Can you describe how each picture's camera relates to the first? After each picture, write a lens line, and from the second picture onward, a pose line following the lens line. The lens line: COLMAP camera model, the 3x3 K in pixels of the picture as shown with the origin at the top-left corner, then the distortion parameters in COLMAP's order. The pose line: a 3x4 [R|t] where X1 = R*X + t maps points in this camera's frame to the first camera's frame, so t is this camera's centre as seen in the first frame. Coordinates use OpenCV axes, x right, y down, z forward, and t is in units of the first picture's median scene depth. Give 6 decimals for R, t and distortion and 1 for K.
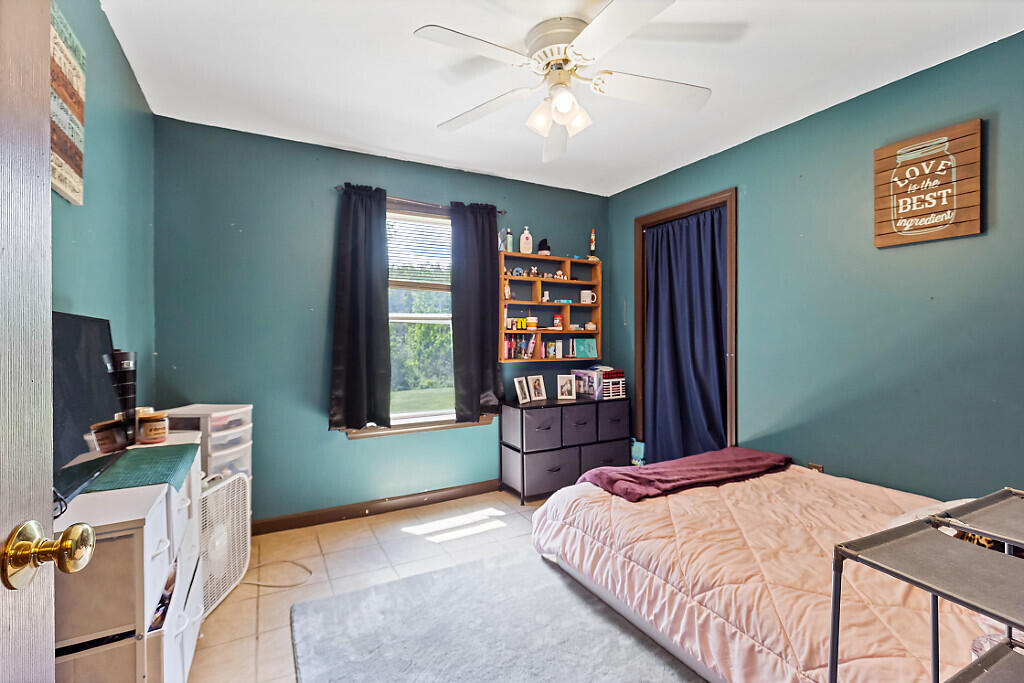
lens RADIAL K [[464.3, 0, 508.5], [0, 464.3, 337.7], [0, 0, 1]] dist [0.000652, 0.000299]
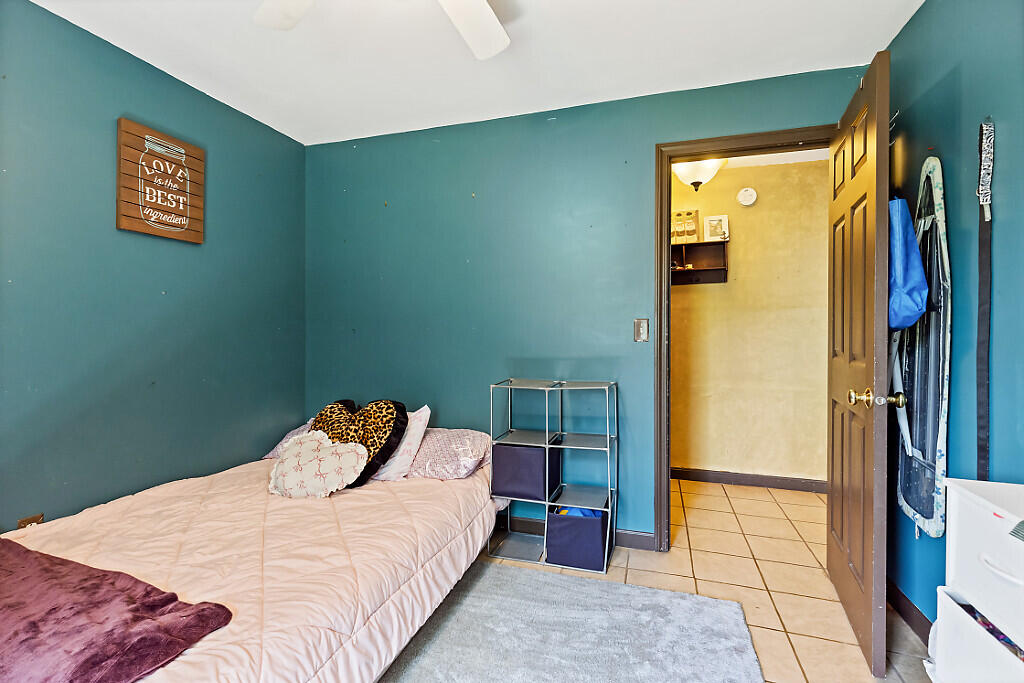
lens RADIAL K [[464.3, 0, 508.5], [0, 464.3, 337.7], [0, 0, 1]] dist [0.000652, 0.000299]
pose [[-0.693978, -0.007457, 0.719957, -0.384056], [0.004834, 0.999876, 0.015015, 0.004623], [-0.719980, 0.013901, -0.693856, 1.167317]]
